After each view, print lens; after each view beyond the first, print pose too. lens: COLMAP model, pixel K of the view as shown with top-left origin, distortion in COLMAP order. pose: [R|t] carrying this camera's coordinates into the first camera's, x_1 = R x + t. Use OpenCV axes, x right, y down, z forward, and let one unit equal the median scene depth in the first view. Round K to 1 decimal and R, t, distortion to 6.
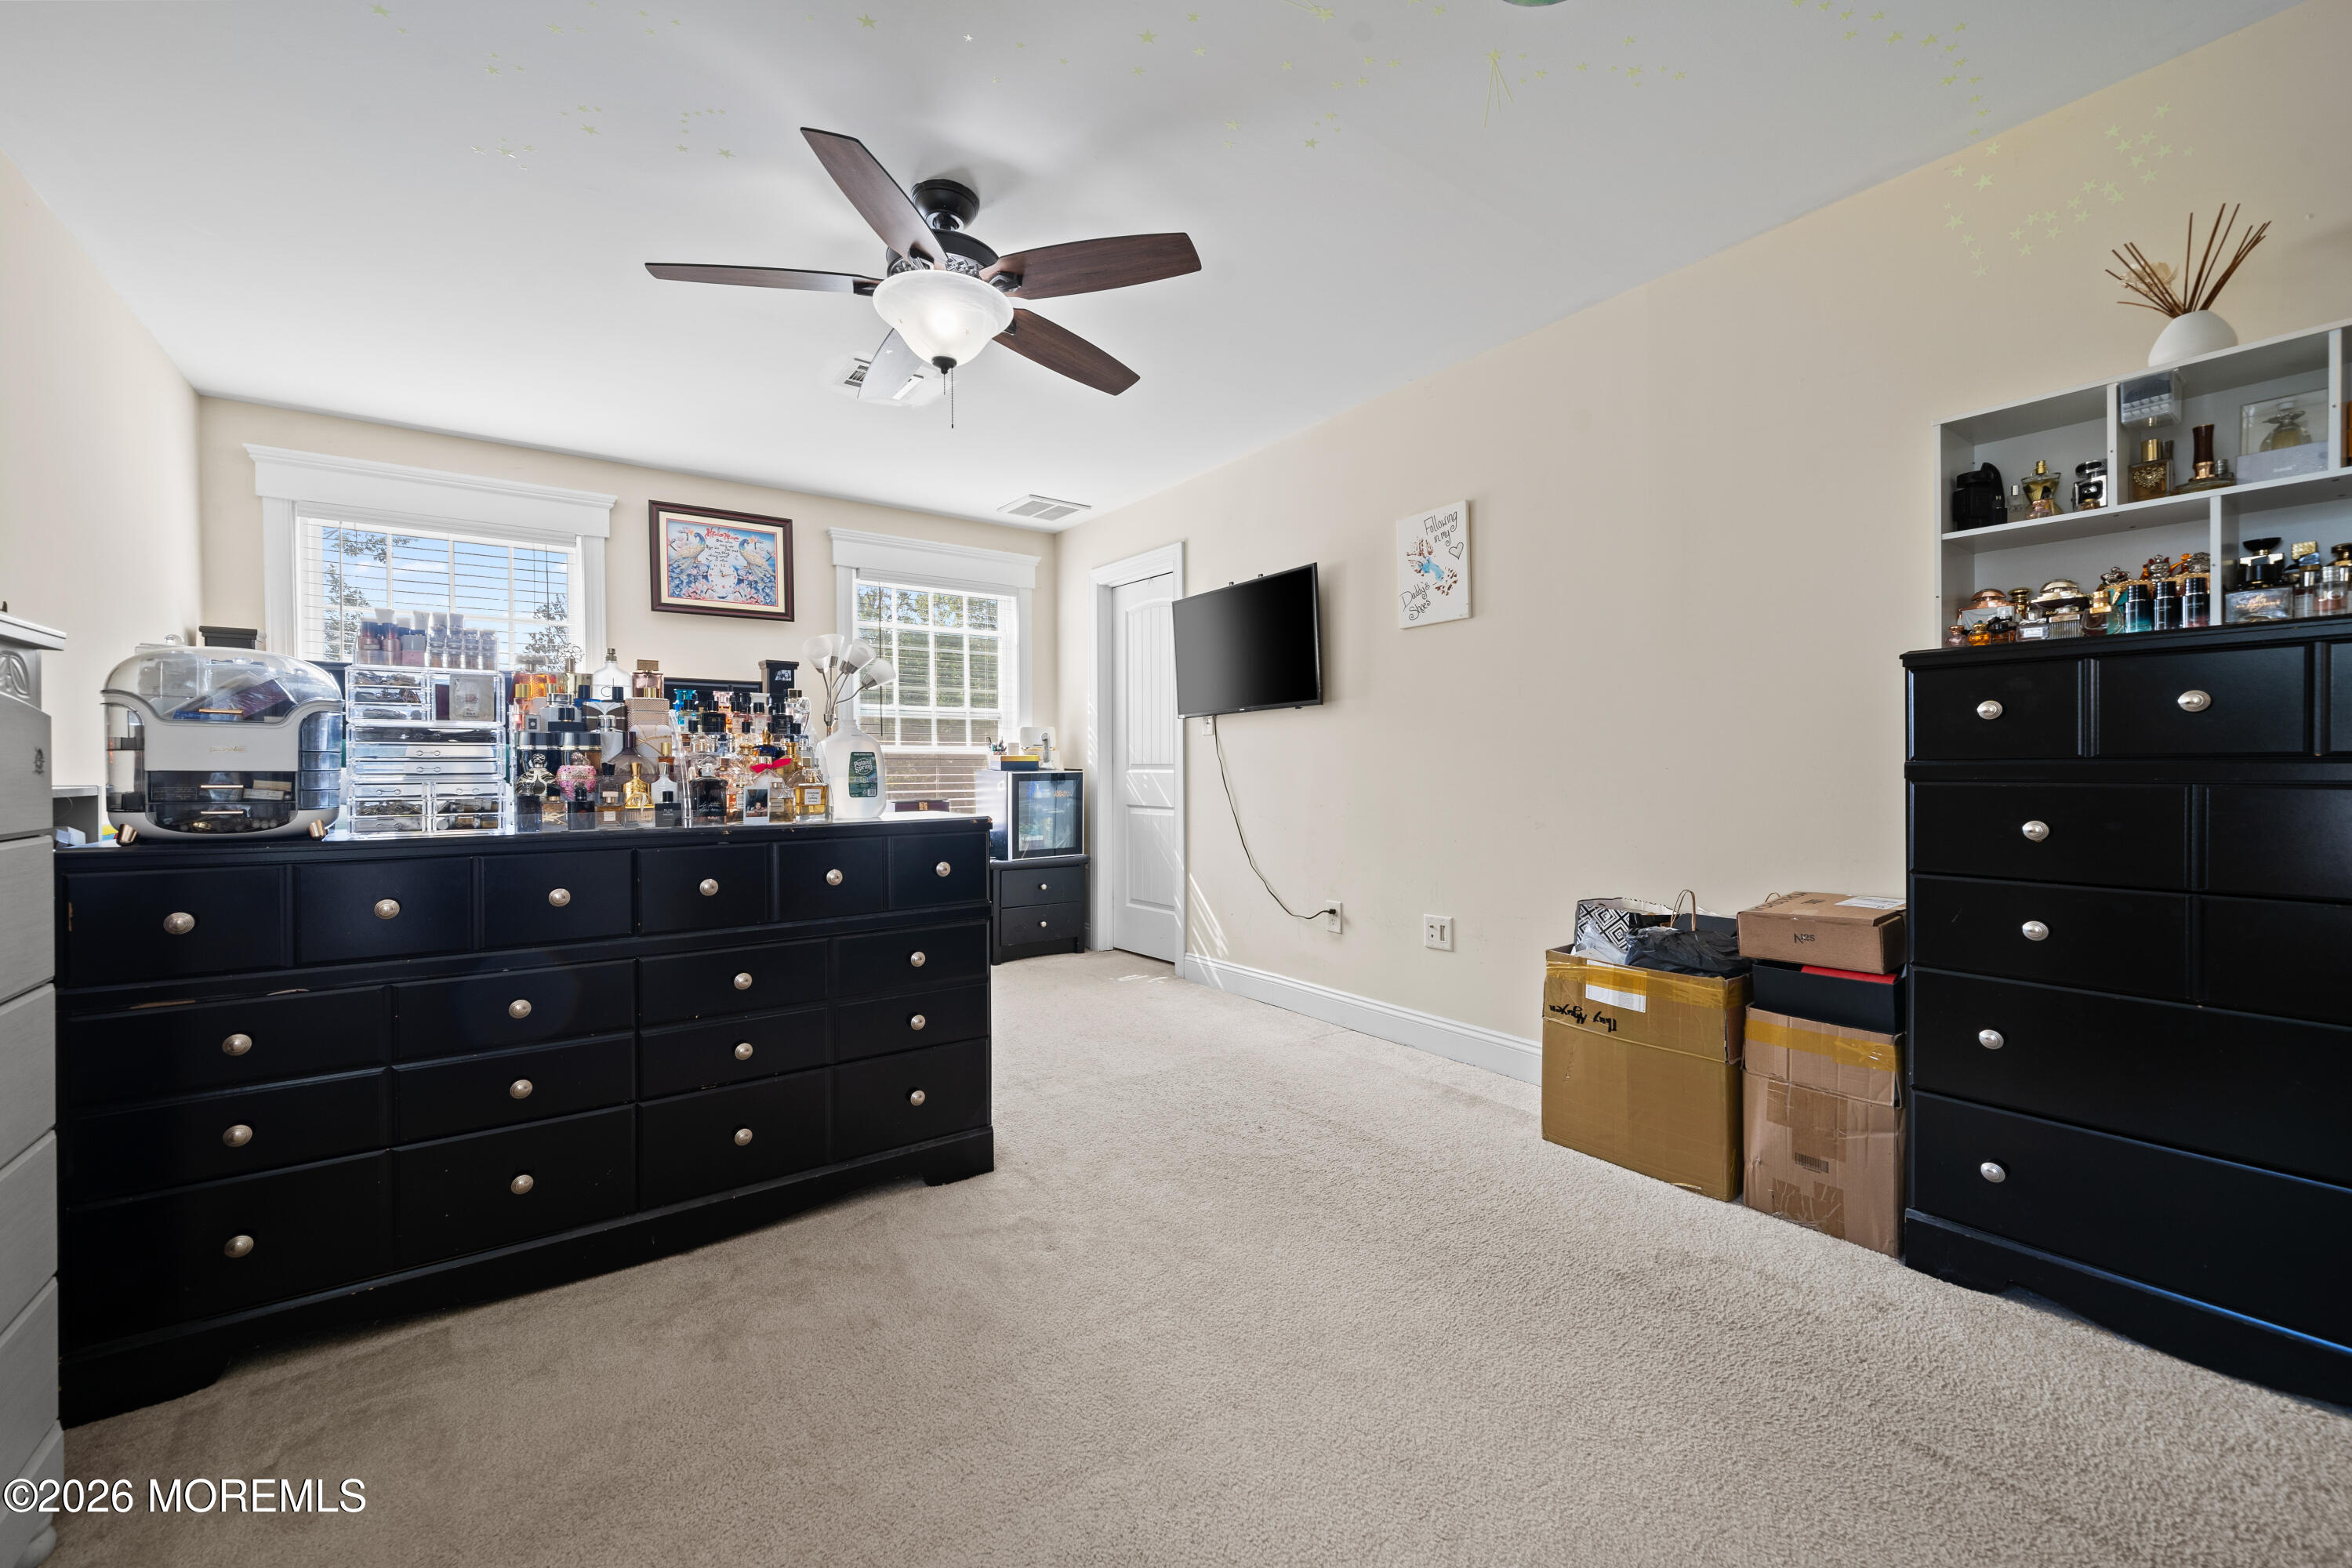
lens RADIAL K [[925.8, 0, 1167.2], [0, 925.8, 769.8], [0, 0, 1]] dist [-0.000167, 0.000109]
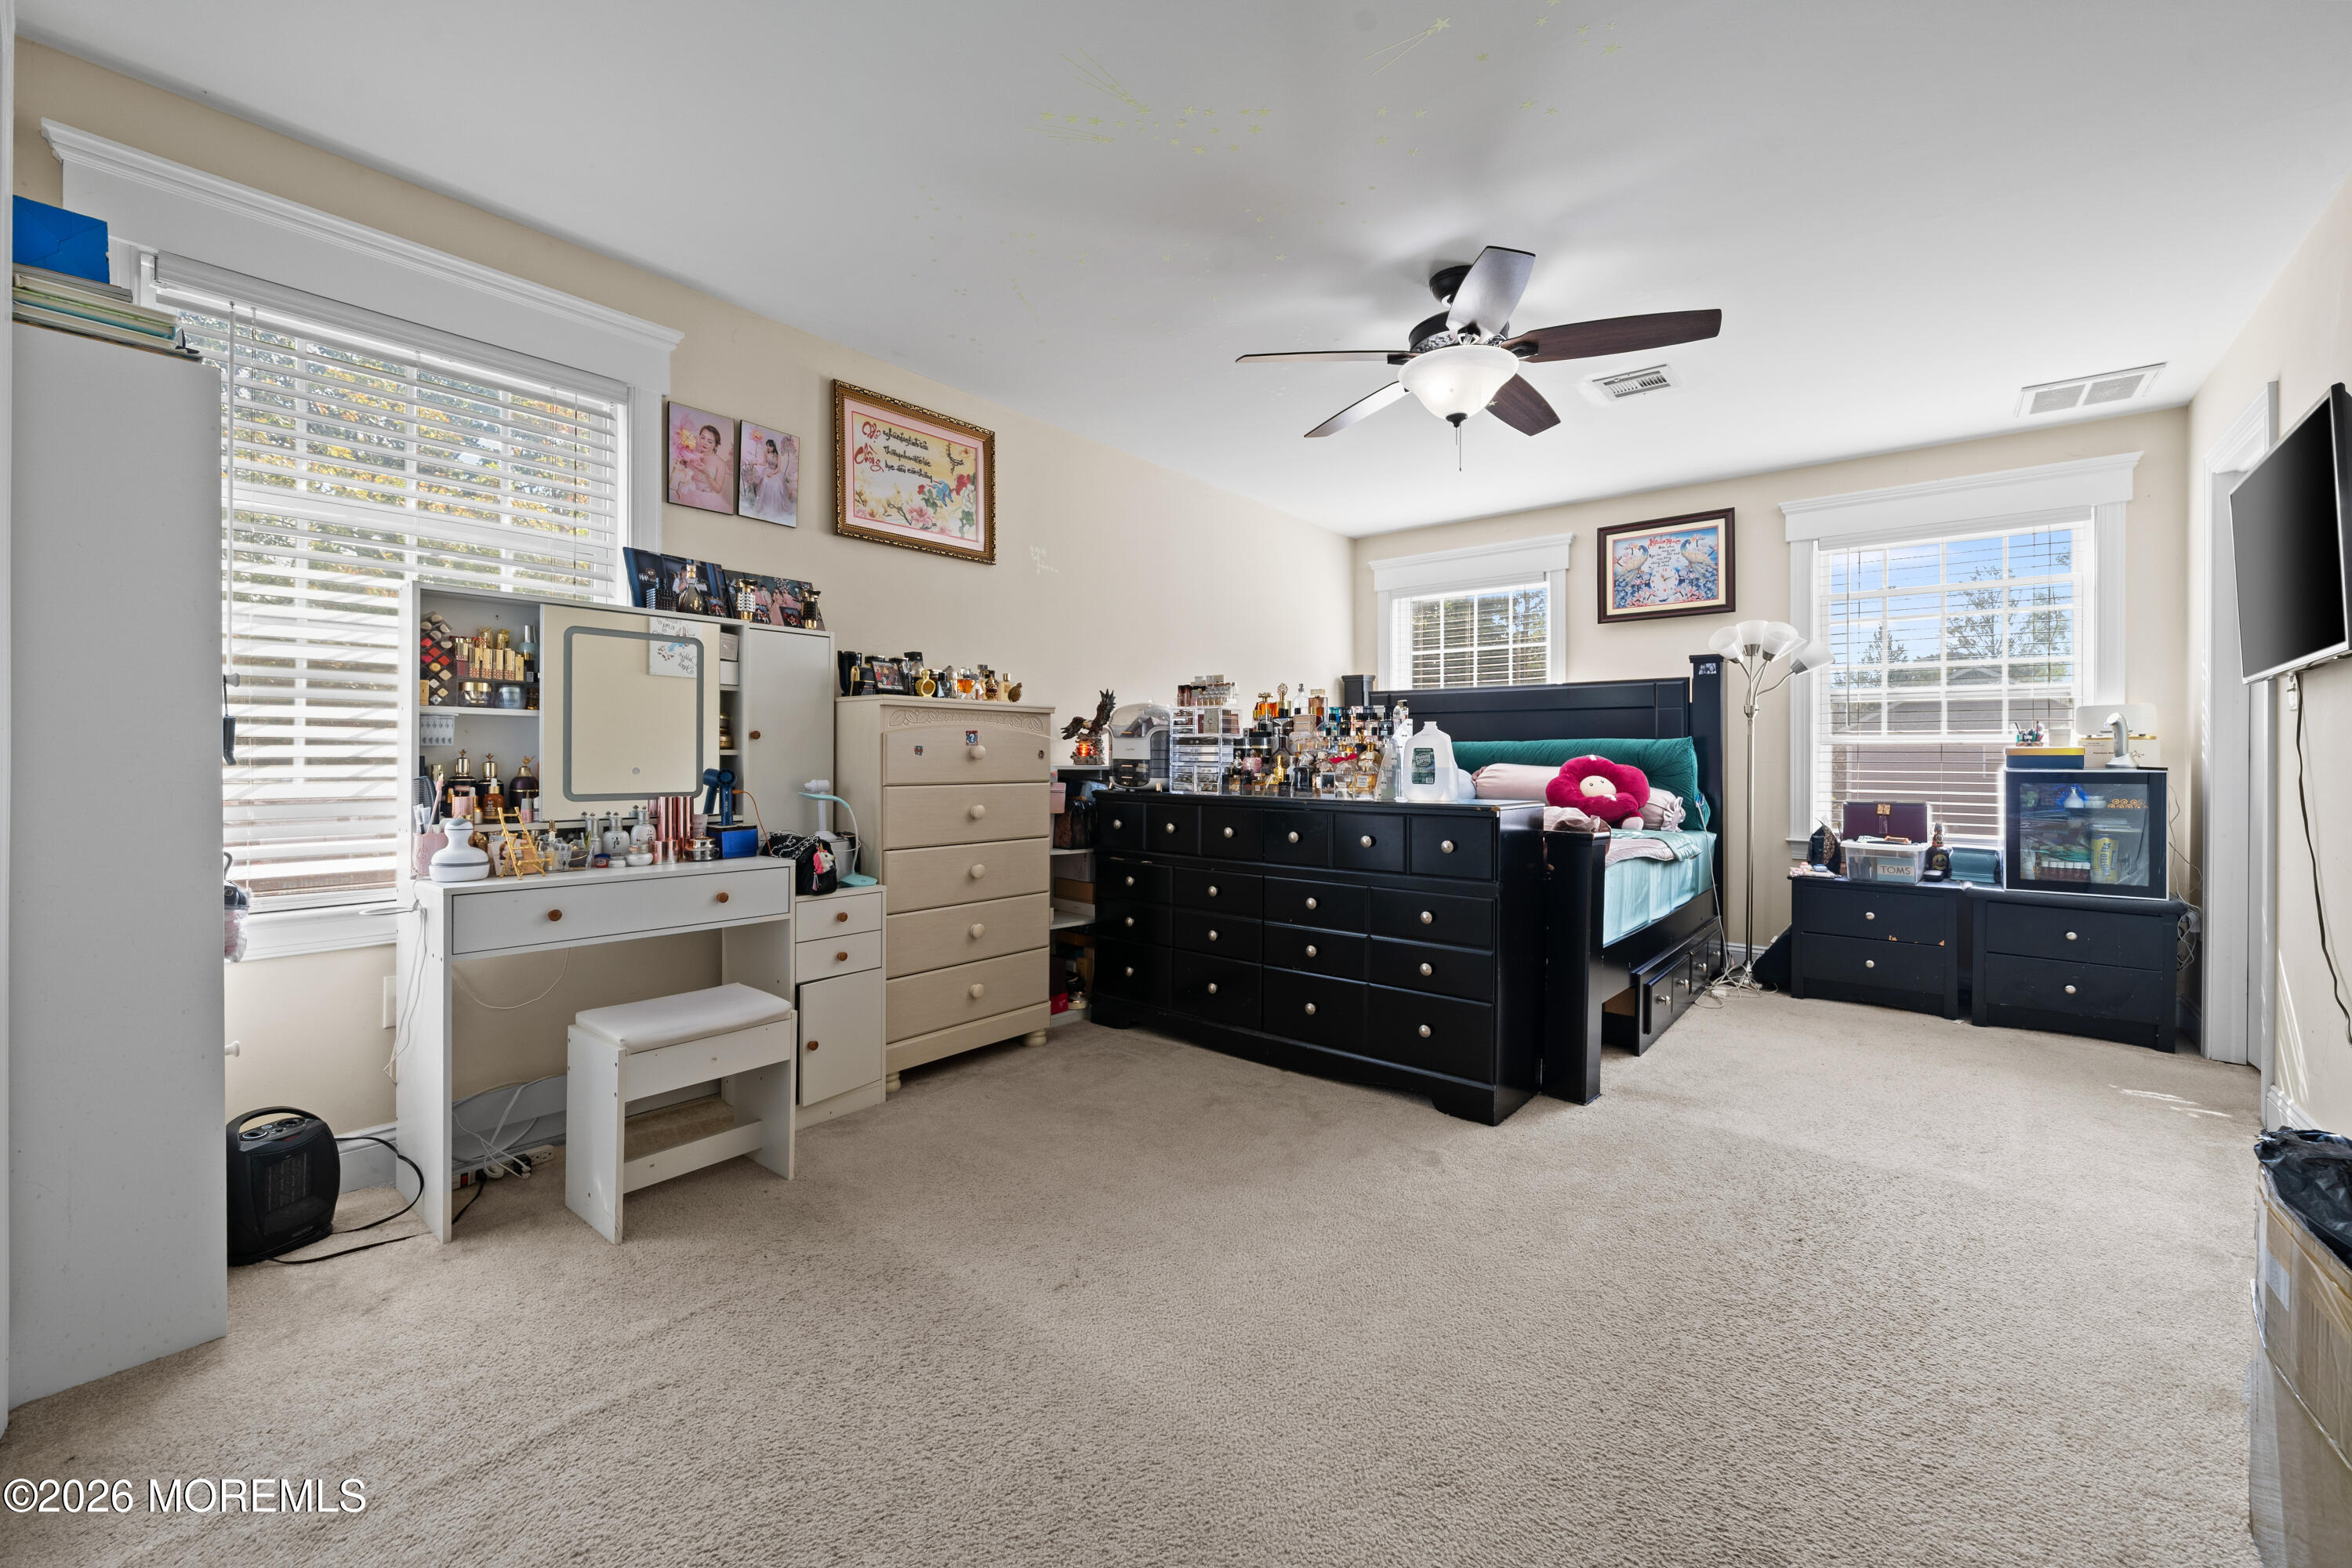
lens RADIAL K [[954.8, 0, 1172.8], [0, 954.8, 751.8], [0, 0, 1]] dist [-0.000971, -0.000015]
pose [[0.247890, 0.000232, -0.968788, 0.552334], [-0.009645, 0.999951, -0.002228, -0.005371], [0.968740, 0.009897, 0.247880, 0.229676]]
